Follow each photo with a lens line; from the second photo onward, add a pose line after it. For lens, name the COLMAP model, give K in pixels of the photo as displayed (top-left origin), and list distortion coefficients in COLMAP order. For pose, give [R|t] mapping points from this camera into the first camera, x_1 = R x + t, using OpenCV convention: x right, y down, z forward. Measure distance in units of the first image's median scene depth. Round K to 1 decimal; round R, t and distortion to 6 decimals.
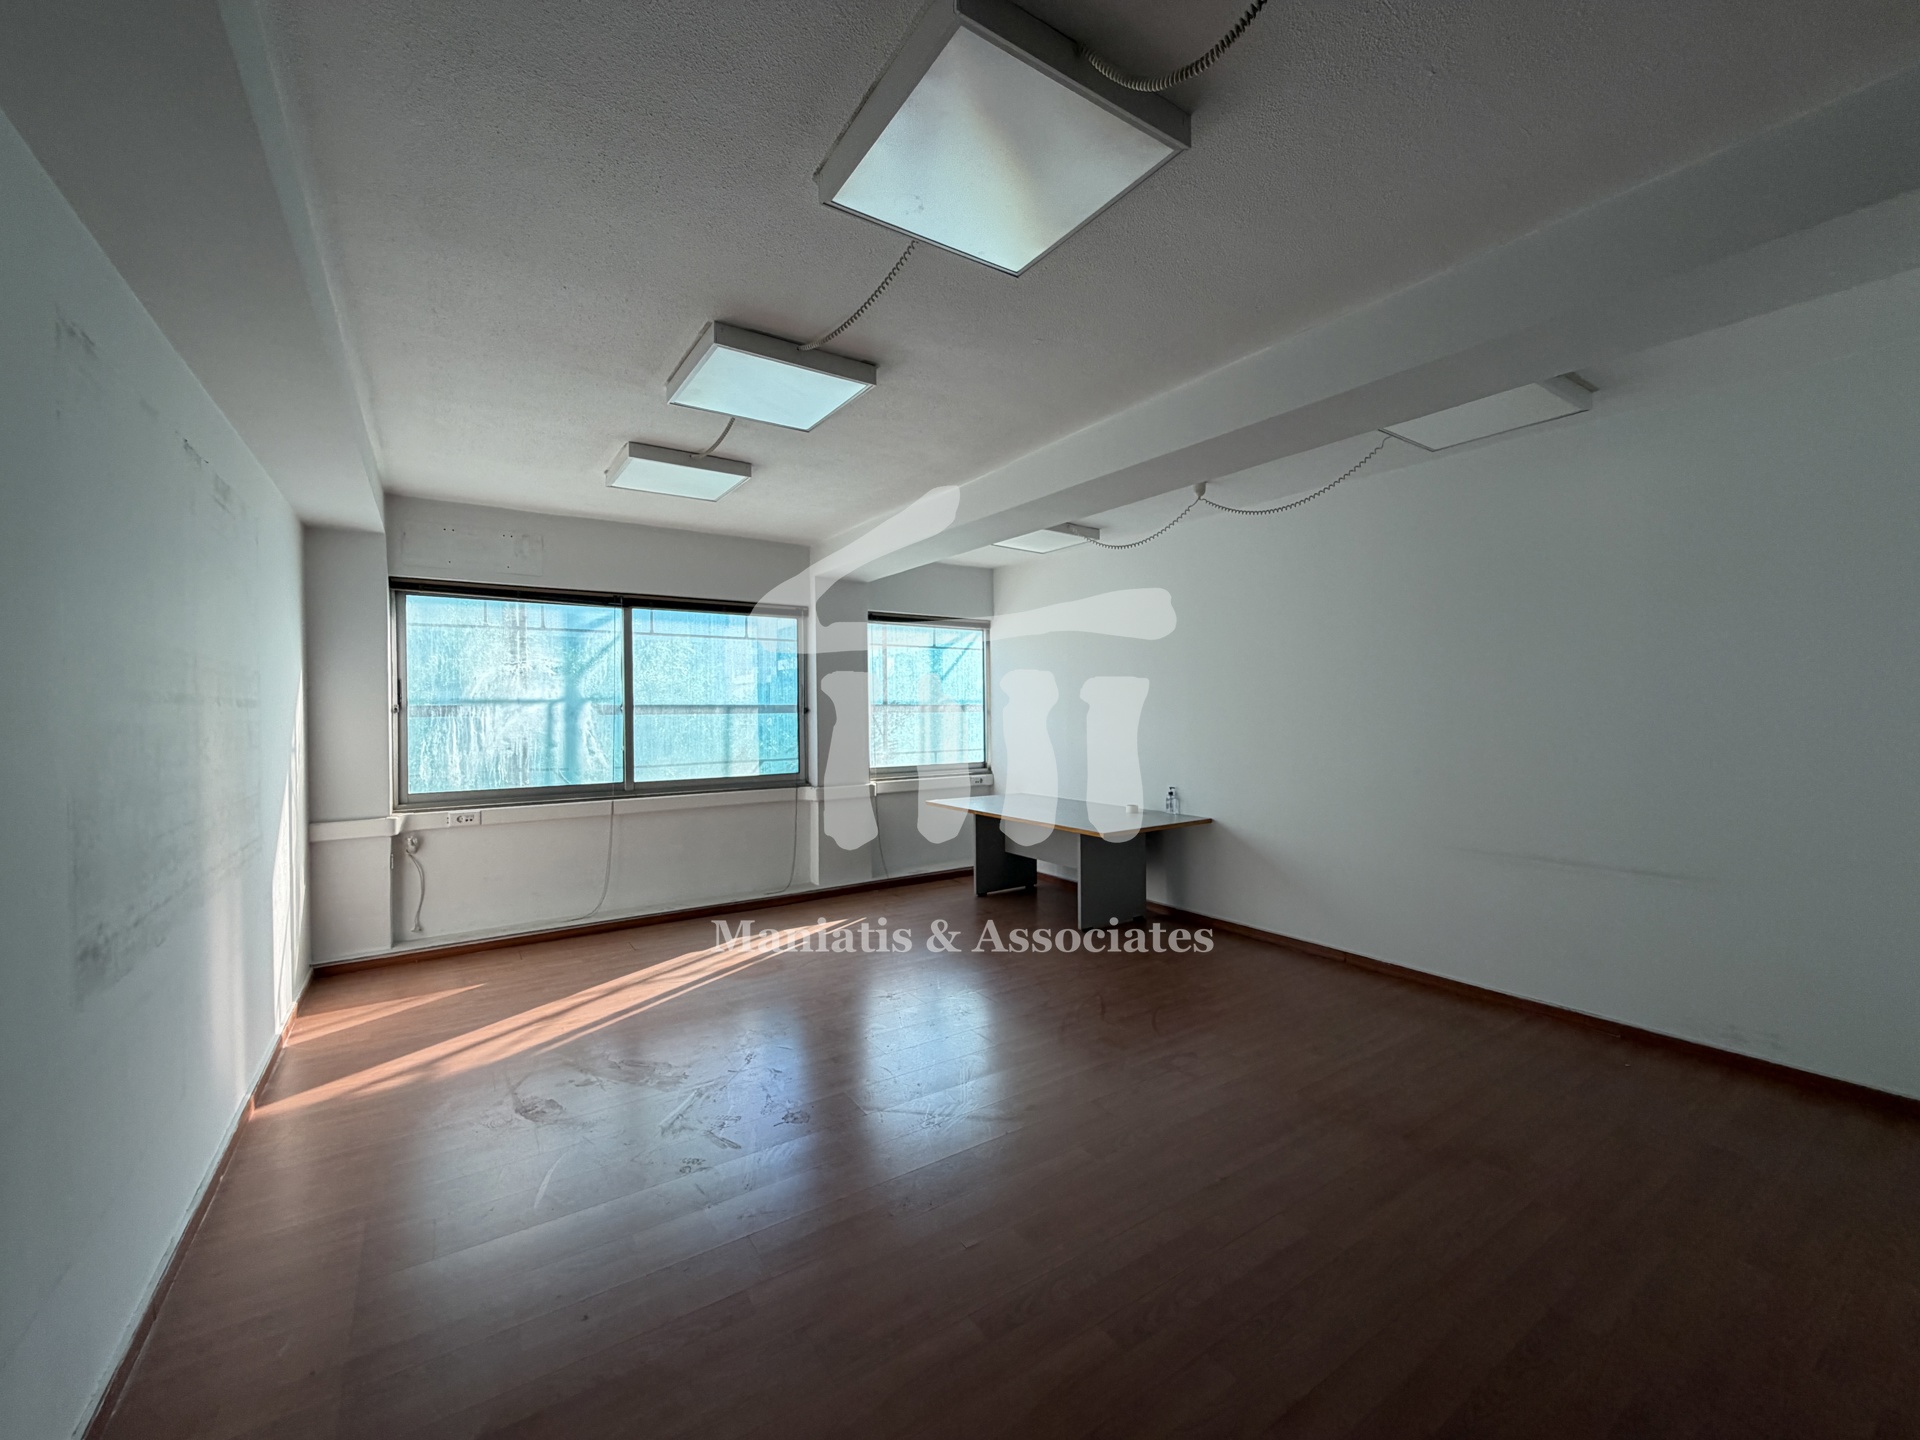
lens RADIAL K [[763.8, 0, 953.0], [0, 763.8, 719.4], [0, 0, 1]] dist [-0.001249, 0.000555]
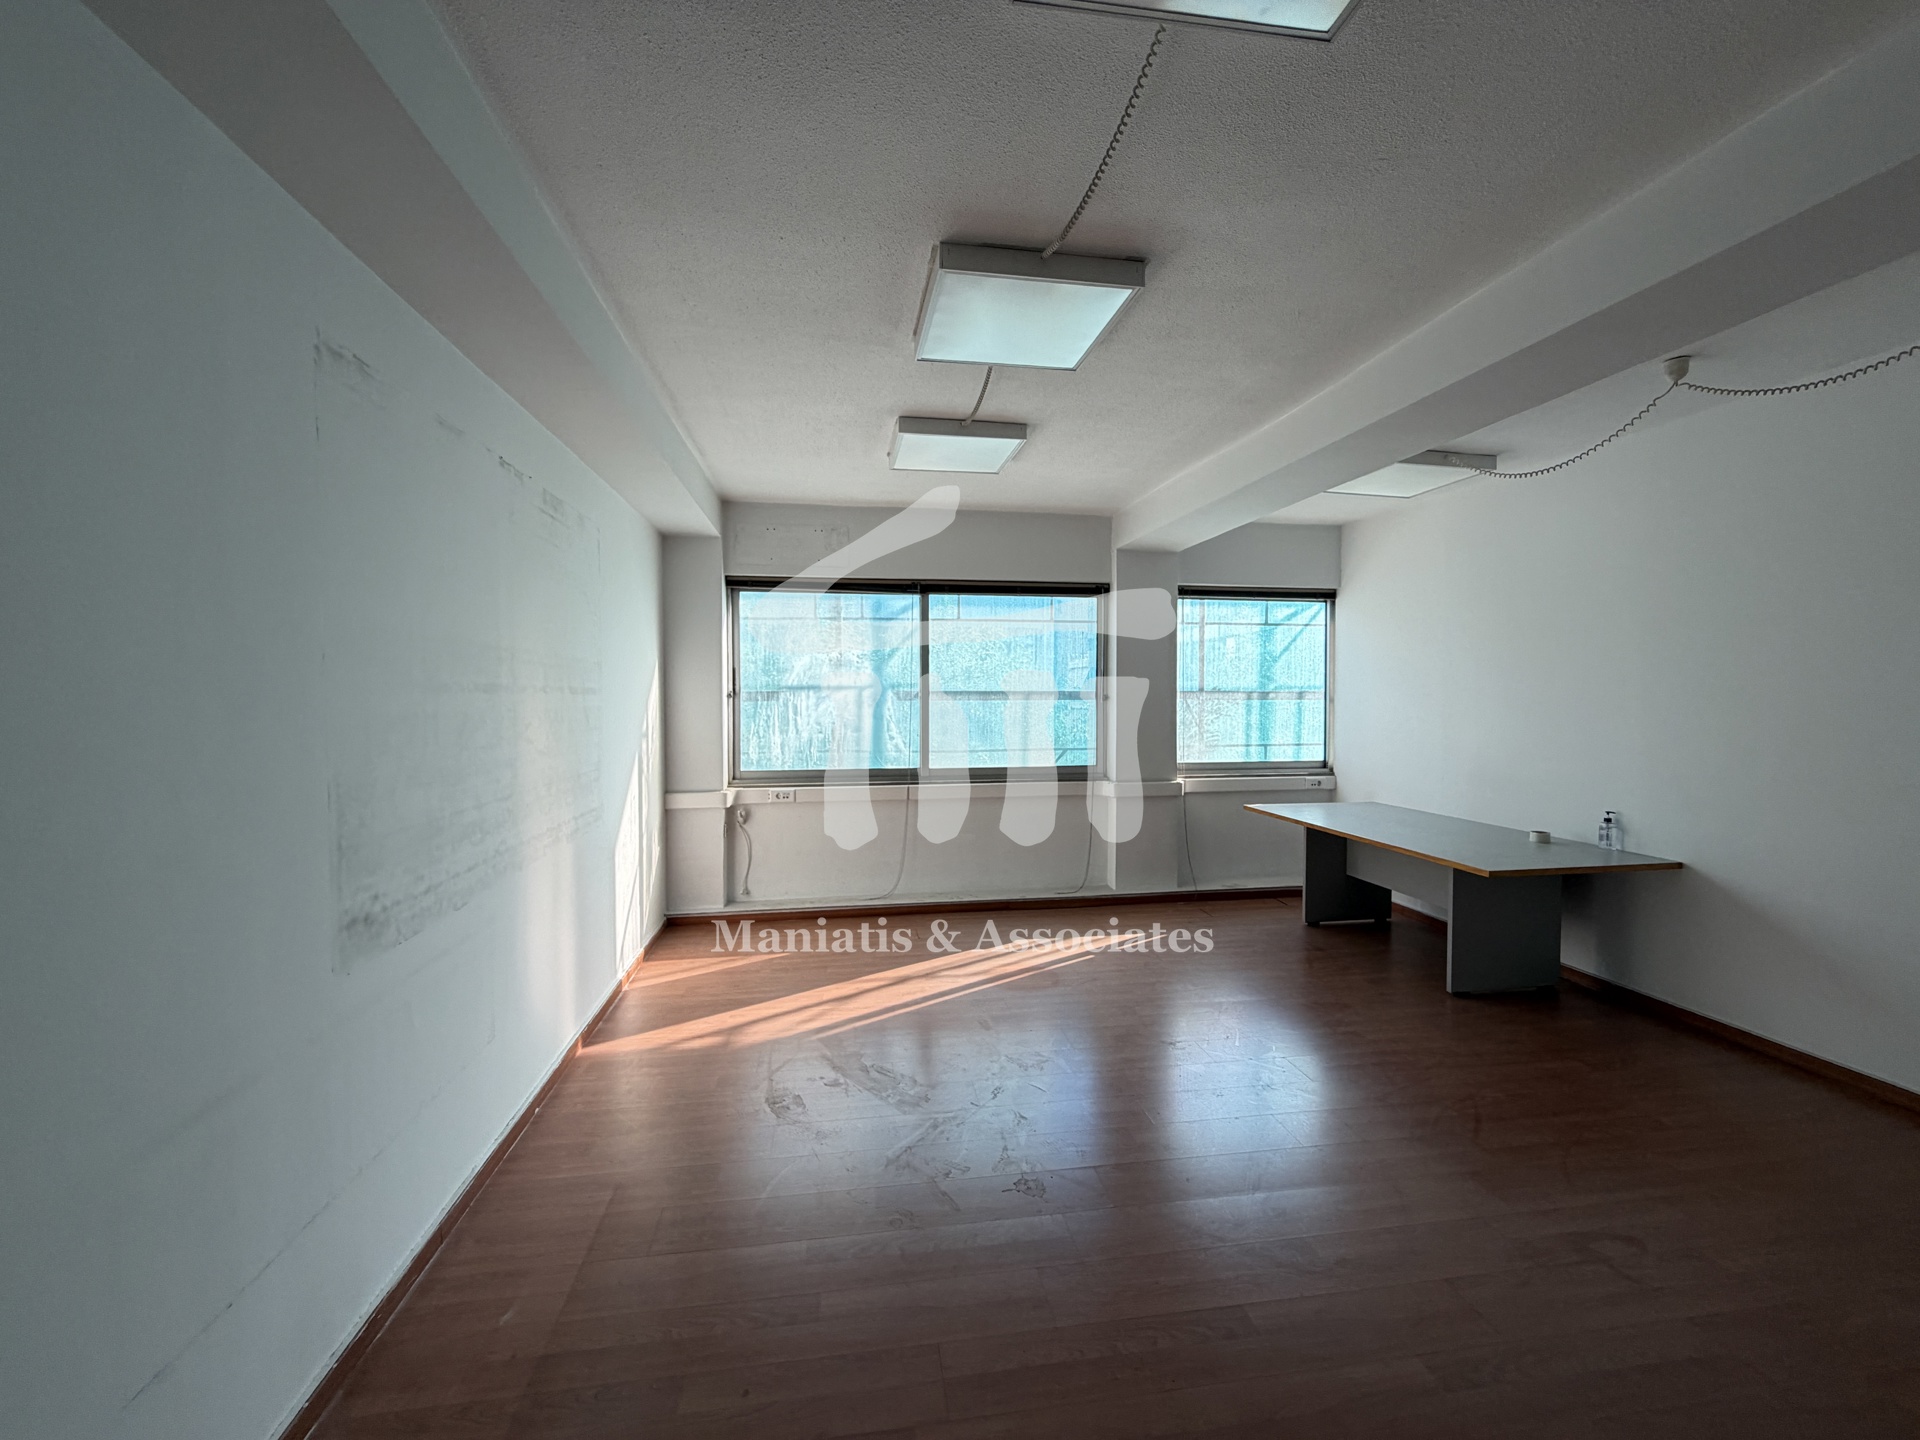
lens RADIAL K [[763.8, 0, 953.0], [0, 763.8, 719.4], [0, 0, 1]] dist [-0.001249, 0.000555]
pose [[0.907019, 0.019460, -0.420640, 0.034259], [-0.010510, 0.999667, 0.023584, -0.006711], [0.420958, -0.016970, 0.906921, 0.117351]]
